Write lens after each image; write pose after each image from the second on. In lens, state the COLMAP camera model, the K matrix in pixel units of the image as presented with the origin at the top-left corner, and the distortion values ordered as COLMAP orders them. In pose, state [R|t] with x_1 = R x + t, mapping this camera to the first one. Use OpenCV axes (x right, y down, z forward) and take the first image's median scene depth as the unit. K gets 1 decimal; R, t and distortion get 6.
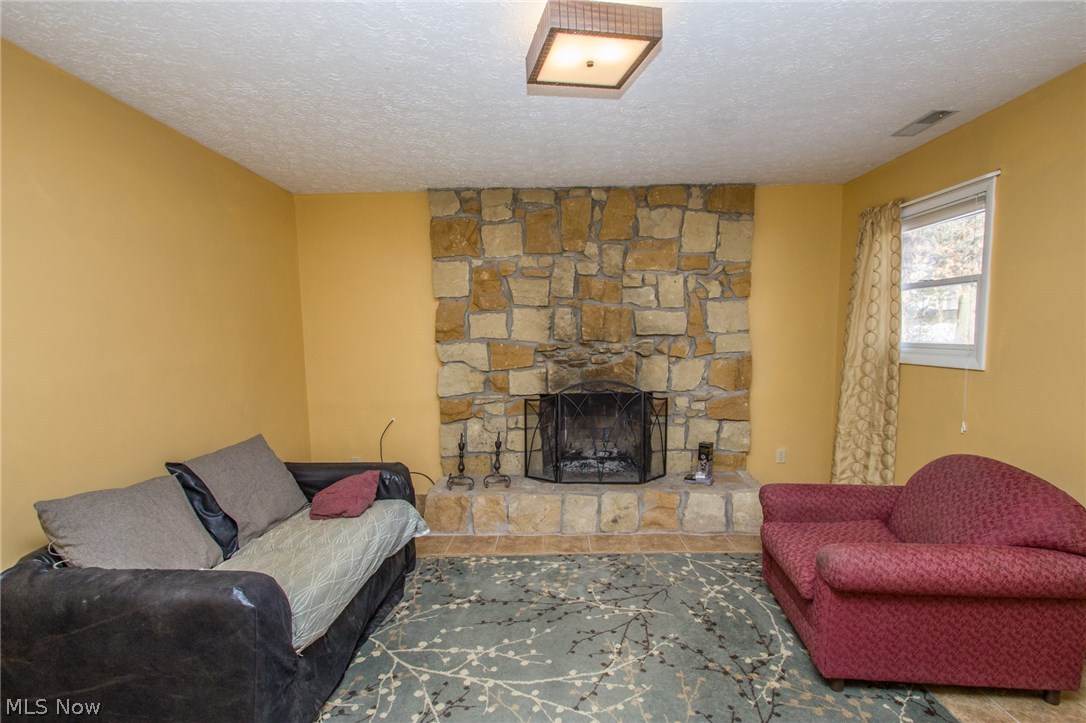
lens RADIAL K [[506.1, 0, 541.0], [0, 506.1, 366.0], [0, 0, 1]] dist [-0.000169, -0.009912]
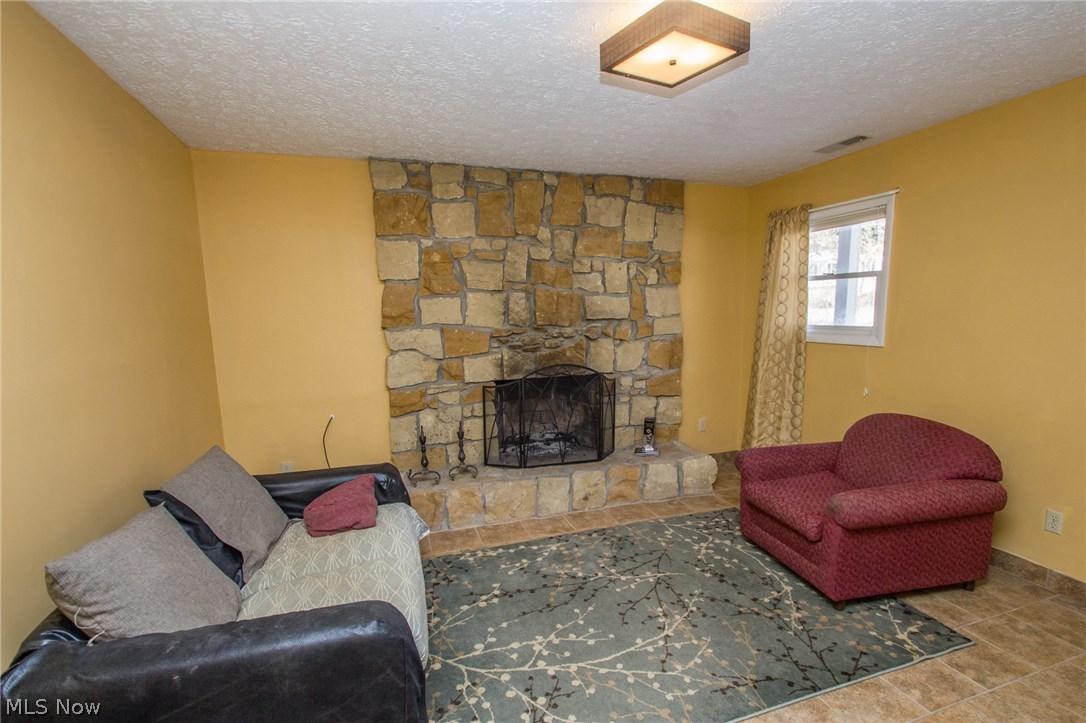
lens RADIAL K [[506.1, 0, 566.5], [0, 506.1, 368.0], [0, 0, 1]] dist [-0.000169, -0.009912]
pose [[0.946549, -0.037839, 0.320333, -0.230591], [0.024365, 0.998646, 0.045969, -0.012854], [-0.321638, -0.035707, 0.946189, 0.033567]]
